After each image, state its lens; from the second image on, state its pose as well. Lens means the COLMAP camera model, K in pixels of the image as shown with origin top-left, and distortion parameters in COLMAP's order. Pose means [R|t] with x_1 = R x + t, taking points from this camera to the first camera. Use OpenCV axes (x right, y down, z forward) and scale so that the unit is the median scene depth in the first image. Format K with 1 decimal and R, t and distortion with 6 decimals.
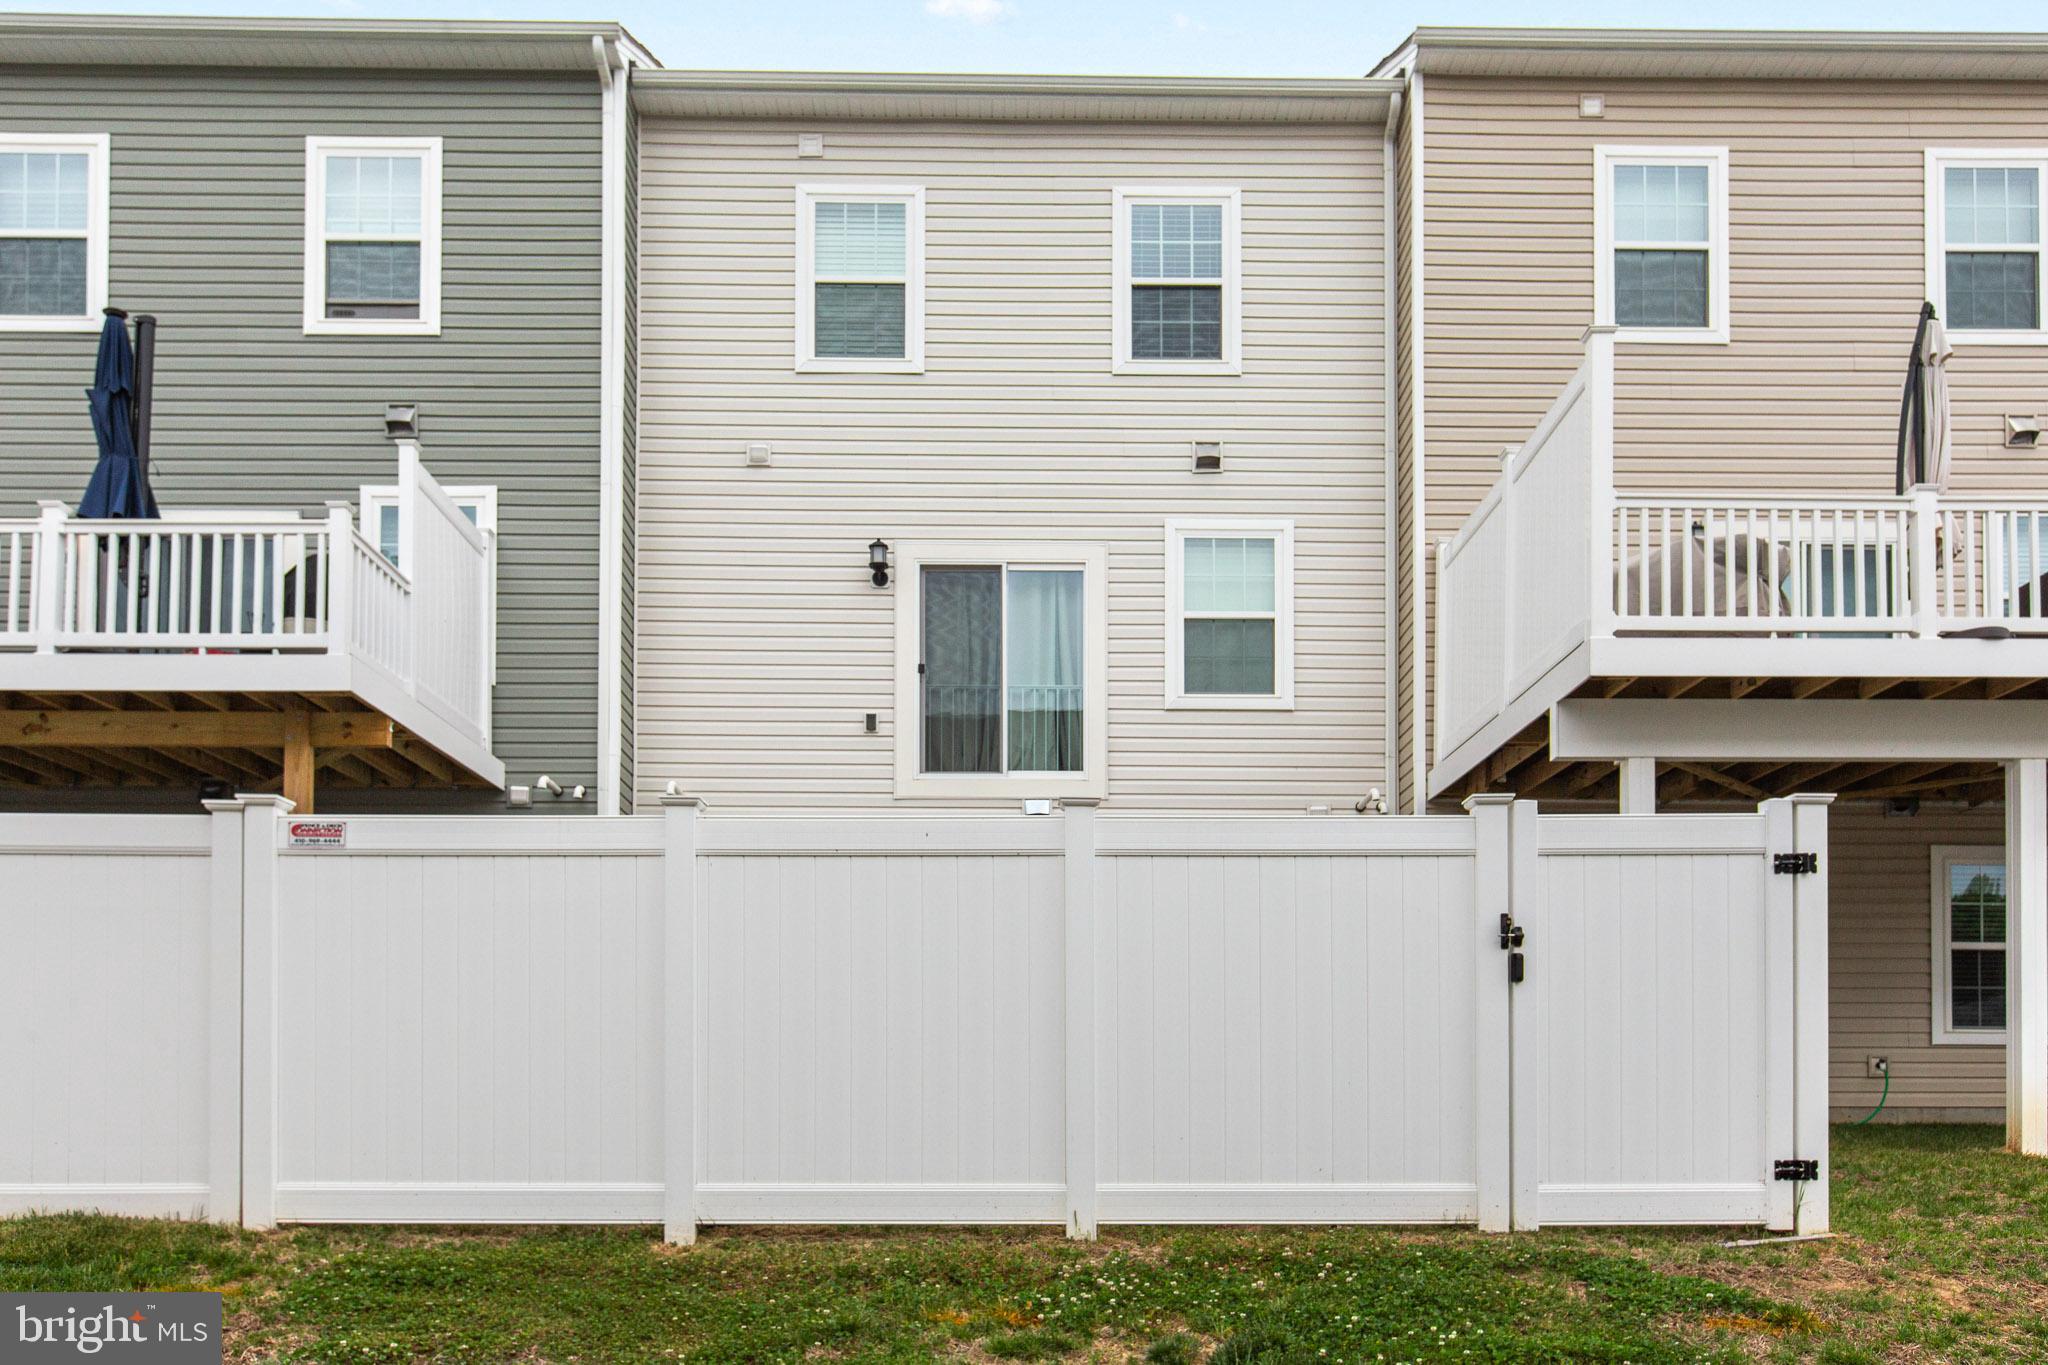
lens RADIAL K [[1644.5, 0, 1020.8], [0, 1644.5, 864.6], [0, 0, 1]] dist [0.002195, 0.000385]
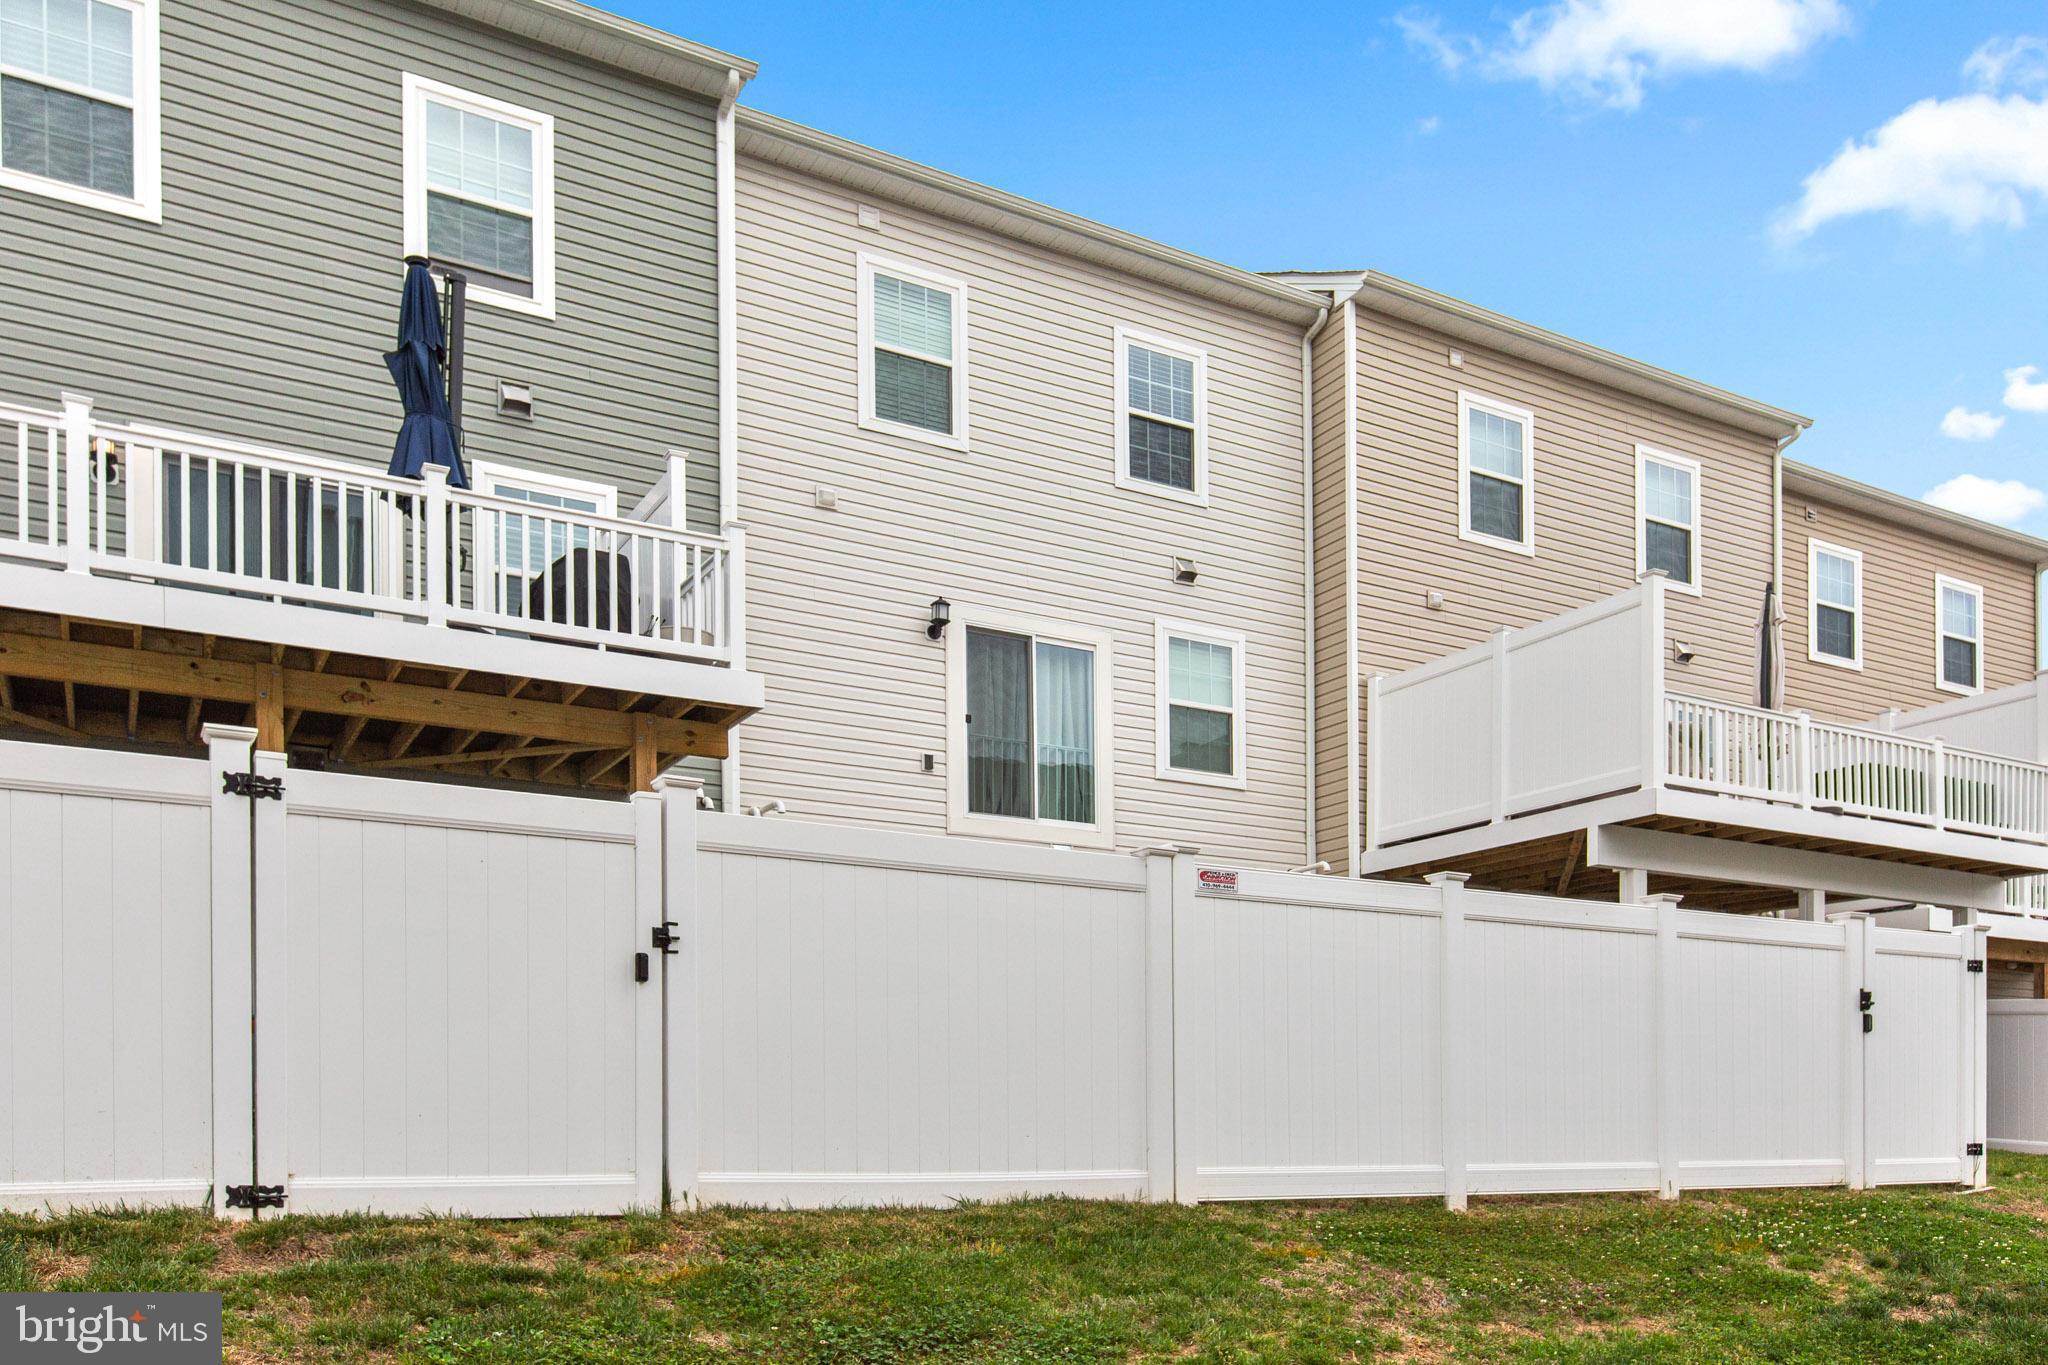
lens RADIAL K [[1644.5, 0, 1020.8], [0, 1644.5, 864.6], [0, 0, 1]] dist [0.002195, 0.000385]
pose [[0.871814, 0.077955, 0.483595, -0.564909], [-0.074607, 0.996869, -0.026195, 0.006148], [-0.484122, -0.013242, 0.874900, 0.004509]]
